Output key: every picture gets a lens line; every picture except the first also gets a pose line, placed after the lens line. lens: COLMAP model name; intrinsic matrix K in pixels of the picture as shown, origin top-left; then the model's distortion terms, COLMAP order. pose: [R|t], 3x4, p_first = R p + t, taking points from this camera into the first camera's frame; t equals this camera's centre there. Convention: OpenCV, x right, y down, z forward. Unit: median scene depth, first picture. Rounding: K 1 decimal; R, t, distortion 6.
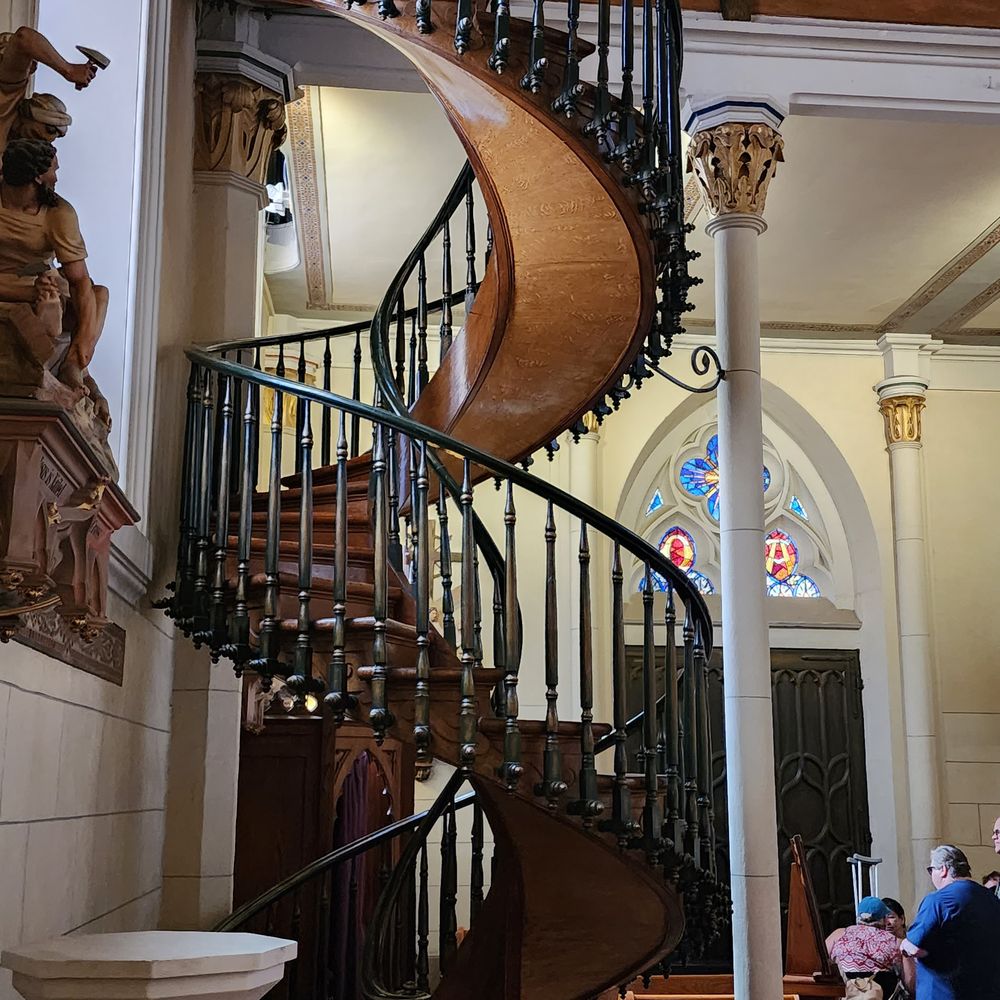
lens RADIAL K [[1420.5, 0, 506.4], [0, 1420.5, 486.6], [0, 0, 1]] dist [0.180622, -0.344649]
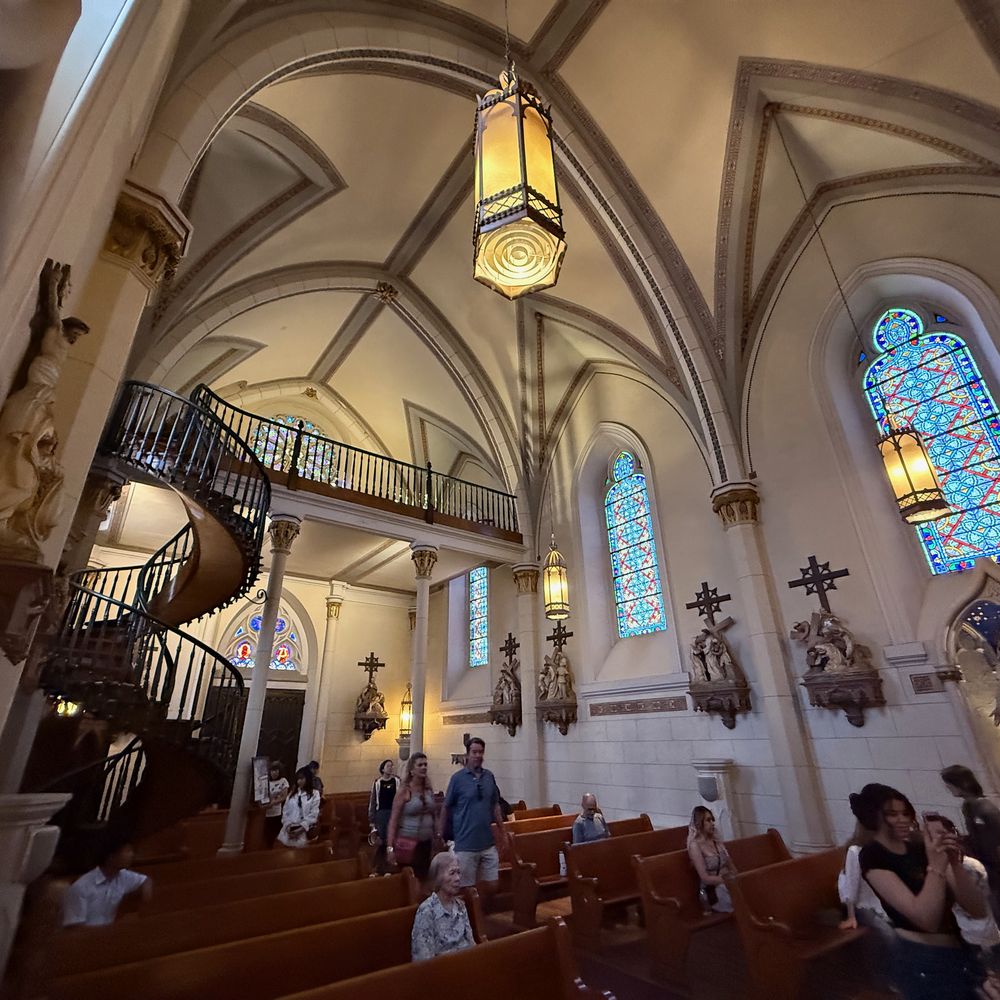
lens RADIAL K [[533.7, 0, 500.7], [0, 533.7, 498.0], [0, 0, 1]] dist [-0.005859, 0.000275]
pose [[0.855513, 0.196108, 0.479207, -0.013628], [-0.086082, 0.966490, -0.241841, -0.057837], [-0.510575, 0.165647, 0.843726, -0.294225]]
